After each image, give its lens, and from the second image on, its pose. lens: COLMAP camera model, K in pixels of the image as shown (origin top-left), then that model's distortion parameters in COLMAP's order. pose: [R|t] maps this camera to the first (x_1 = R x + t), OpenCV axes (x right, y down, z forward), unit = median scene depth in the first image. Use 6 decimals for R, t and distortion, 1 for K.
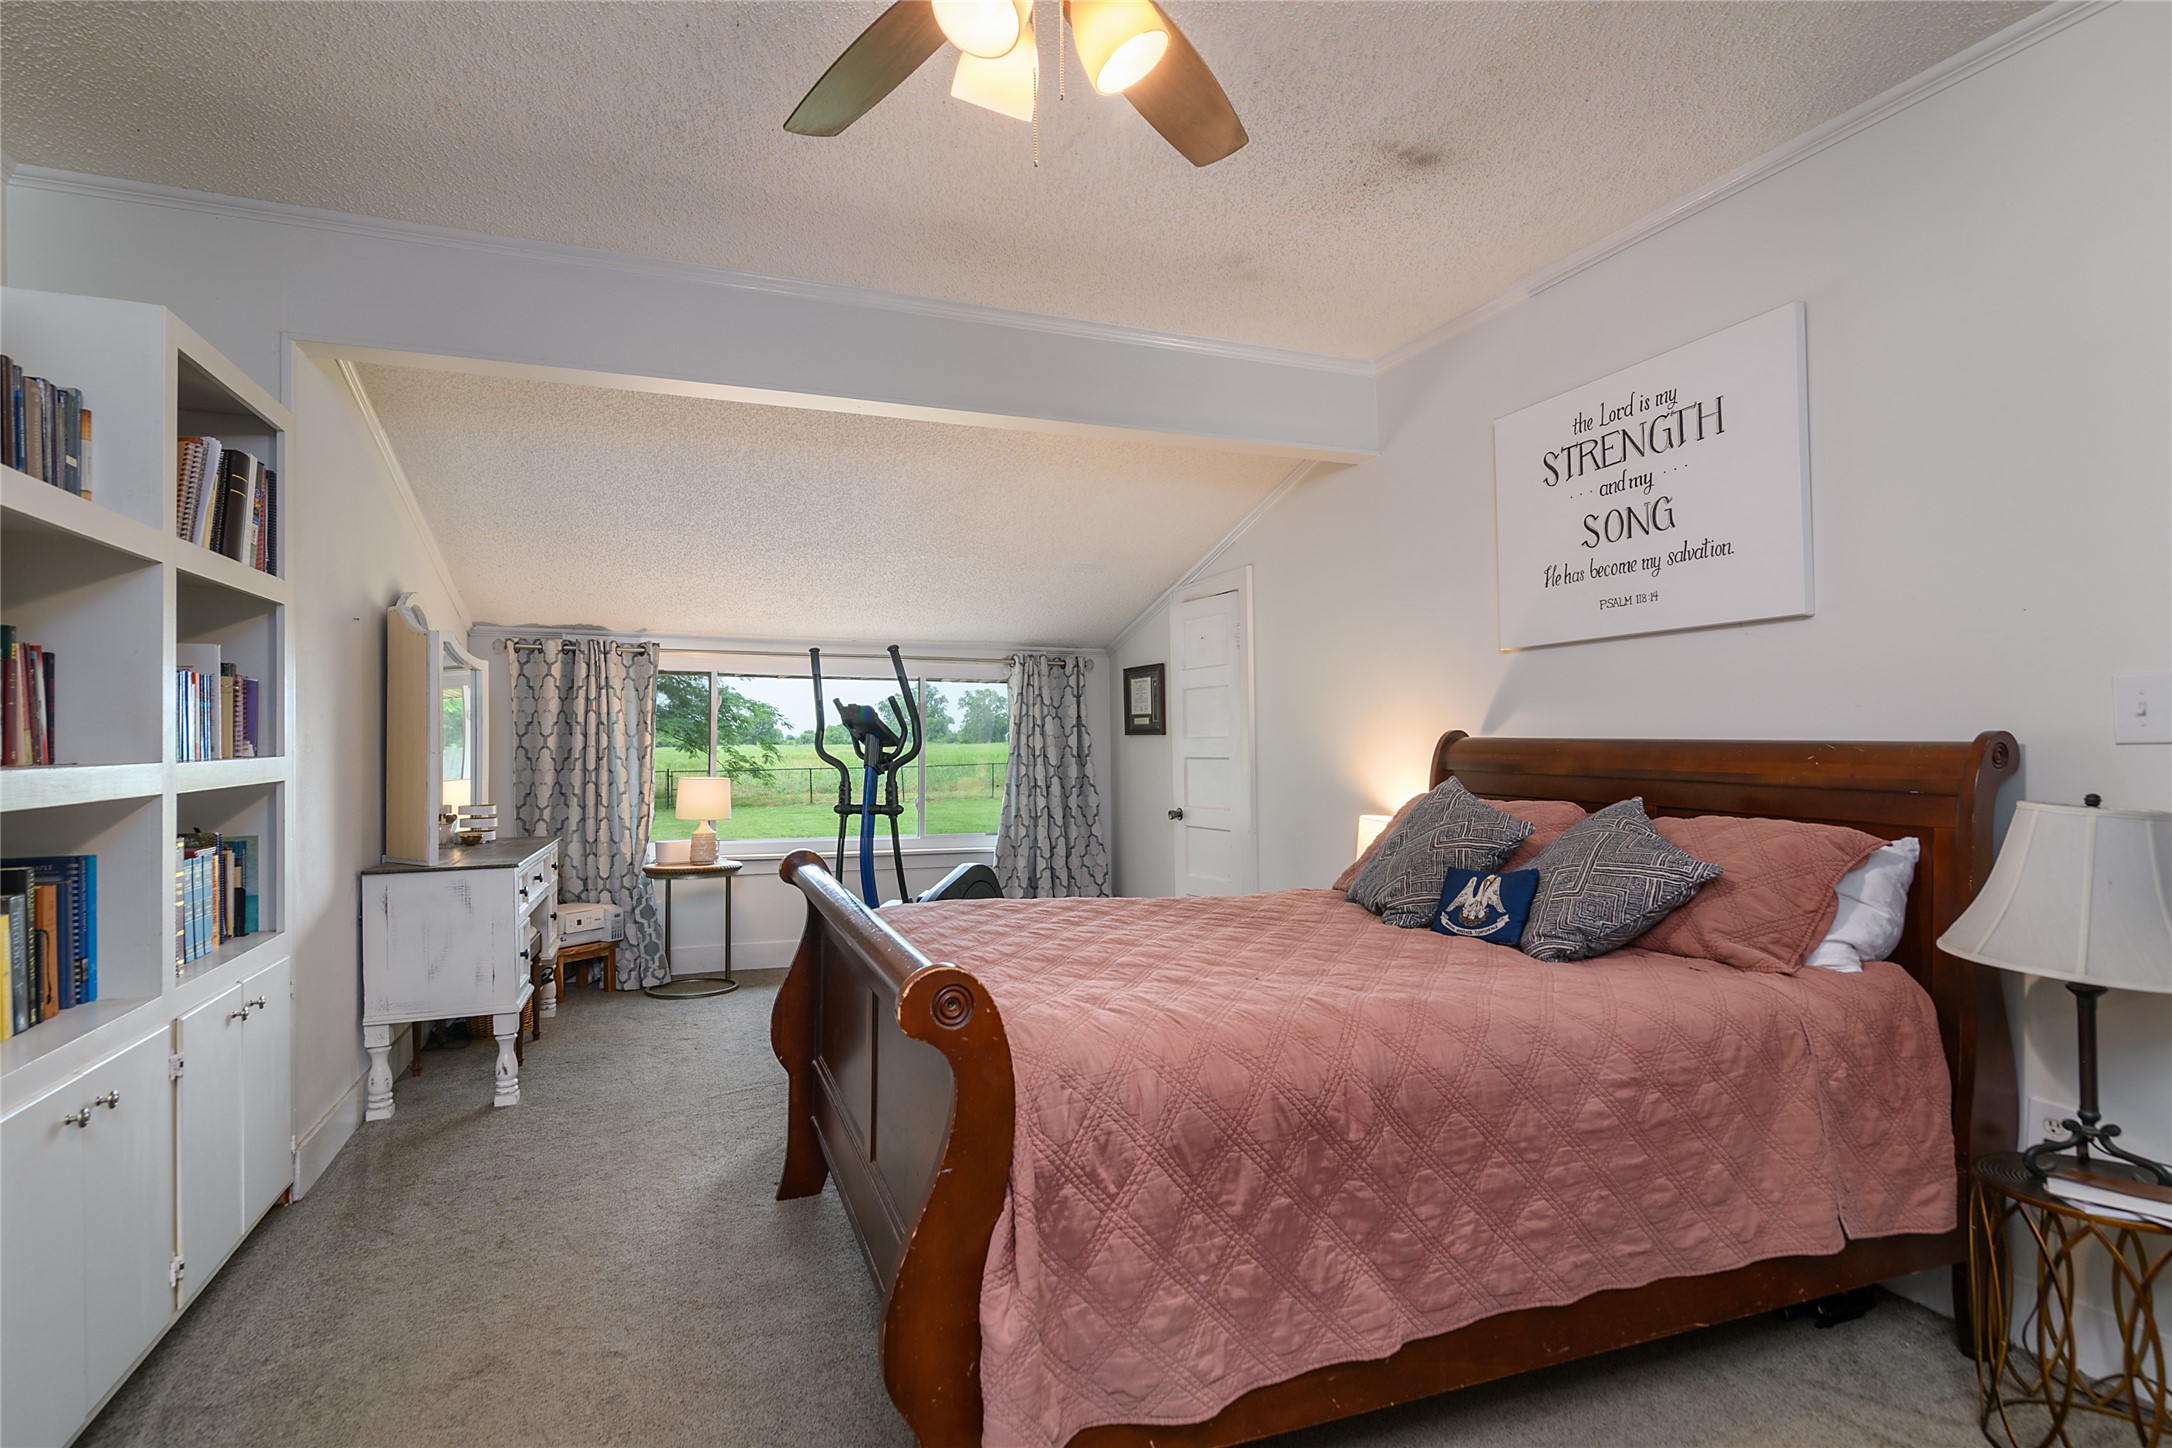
lens RADIAL K [[1062.0, 0, 1086.0], [0, 1062.0, 724.0], [0, 0, 1]] dist [-0.008724, 0.000087]
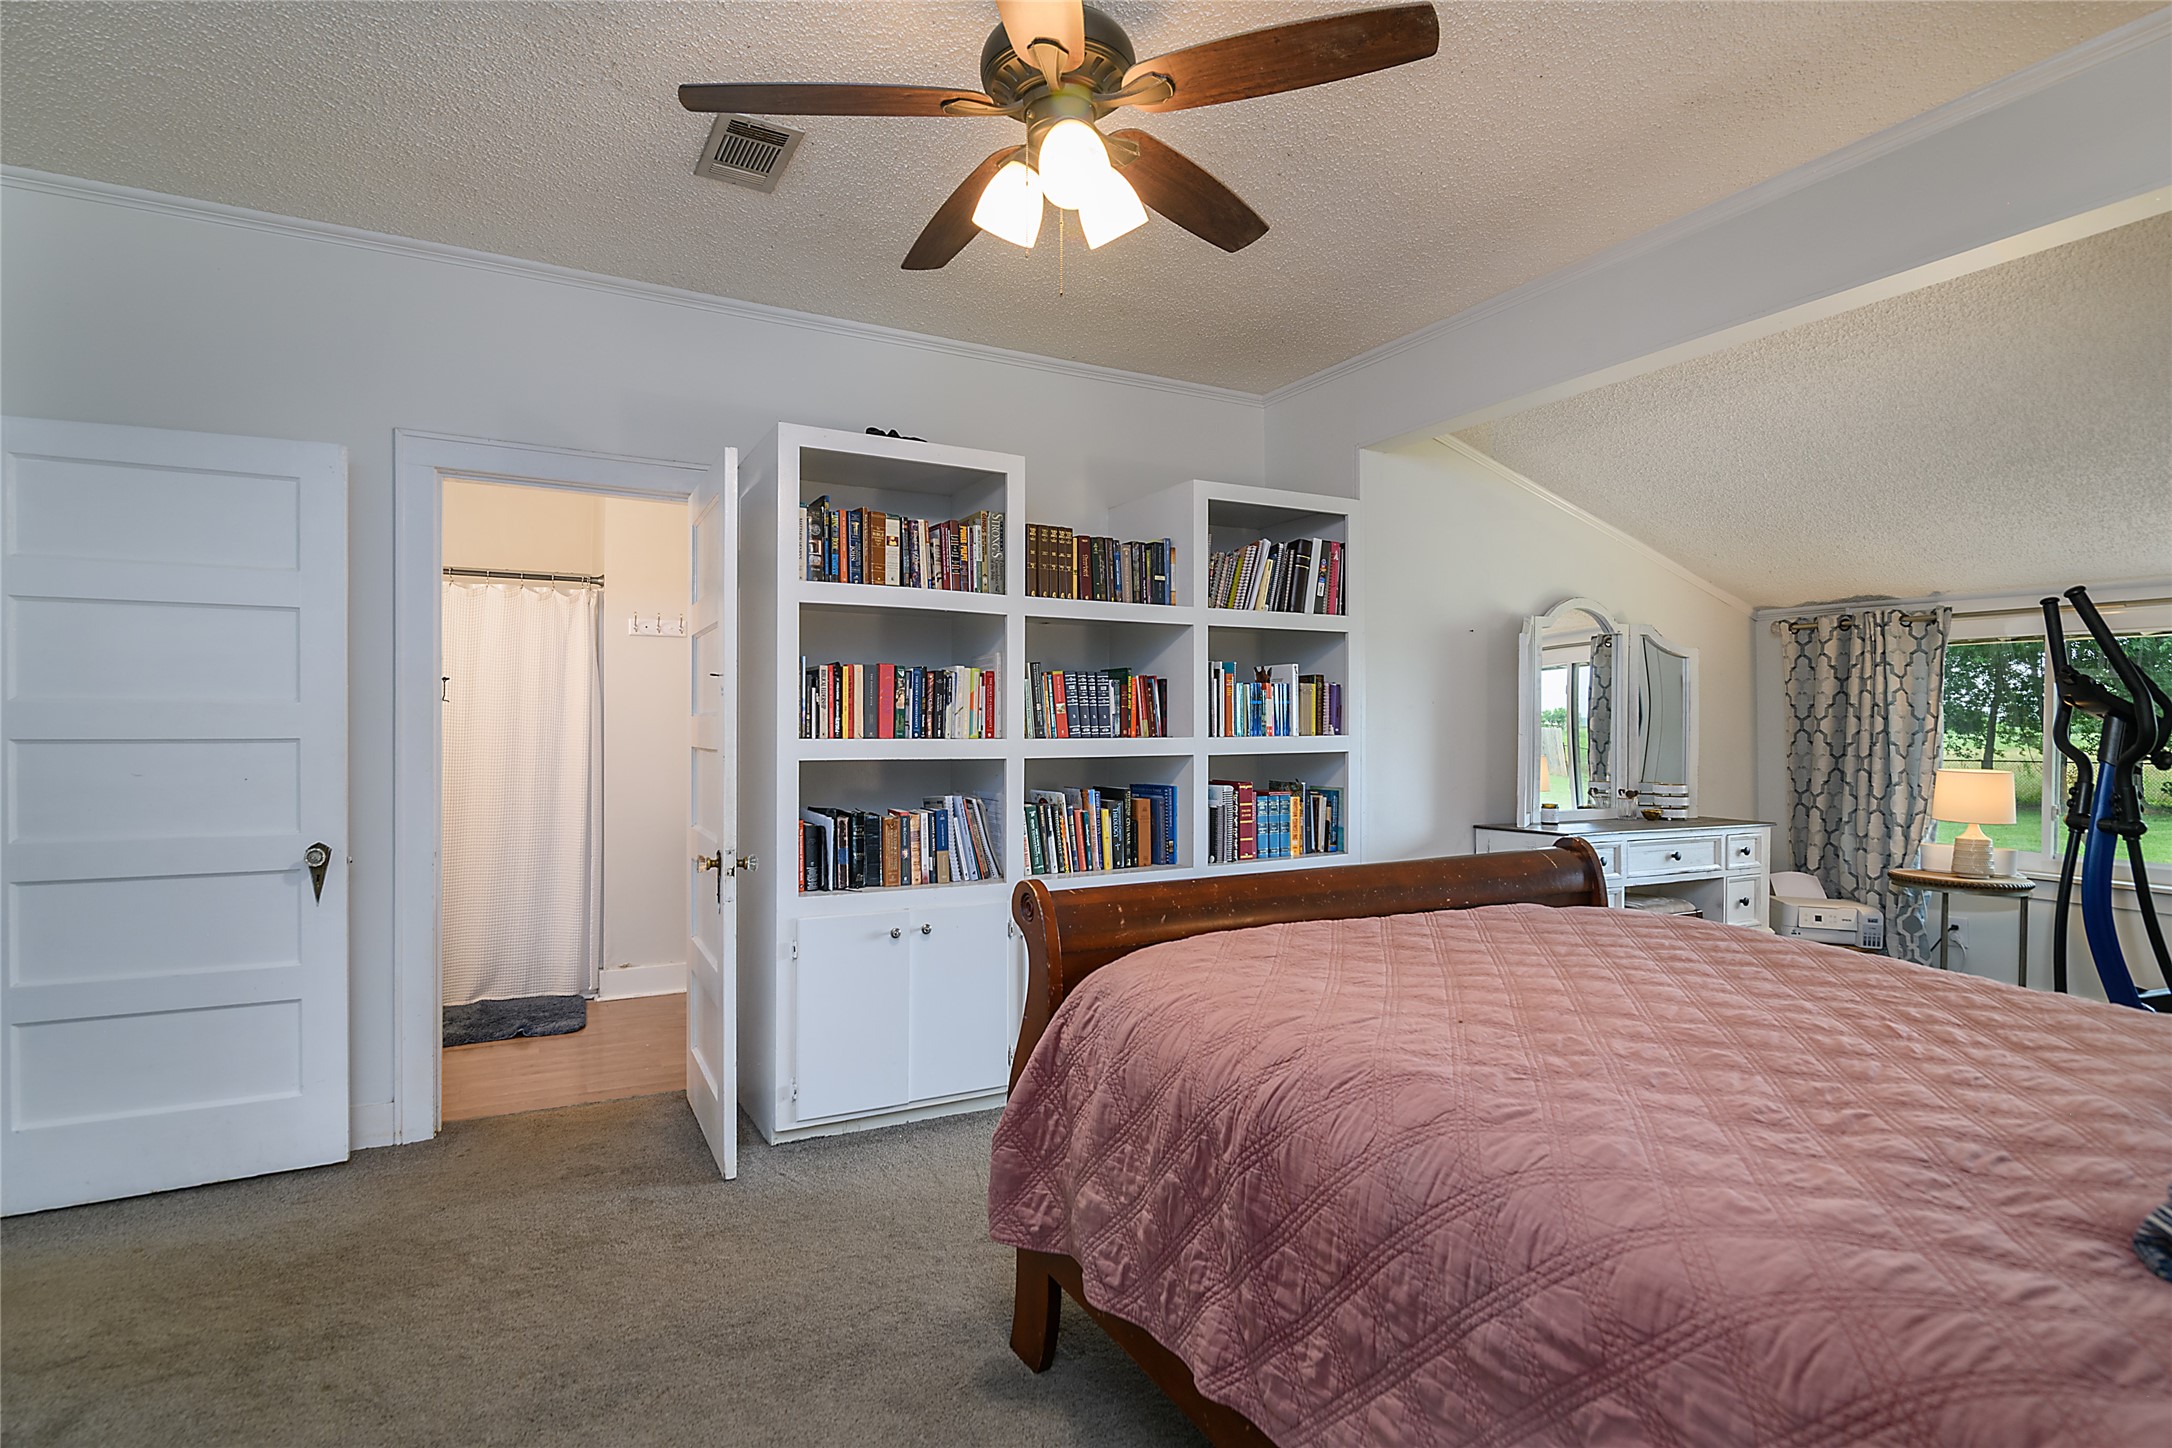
lens RADIAL K [[1062.0, 0, 1086.0], [0, 1062.0, 724.0], [0, 0, 1]] dist [-0.008724, 0.000087]
pose [[0.134131, 0.001791, -0.990962, 0.341625], [0.015676, 0.999869, 0.003929, 0.001743], [0.990840, -0.016061, 0.134085, 0.225714]]
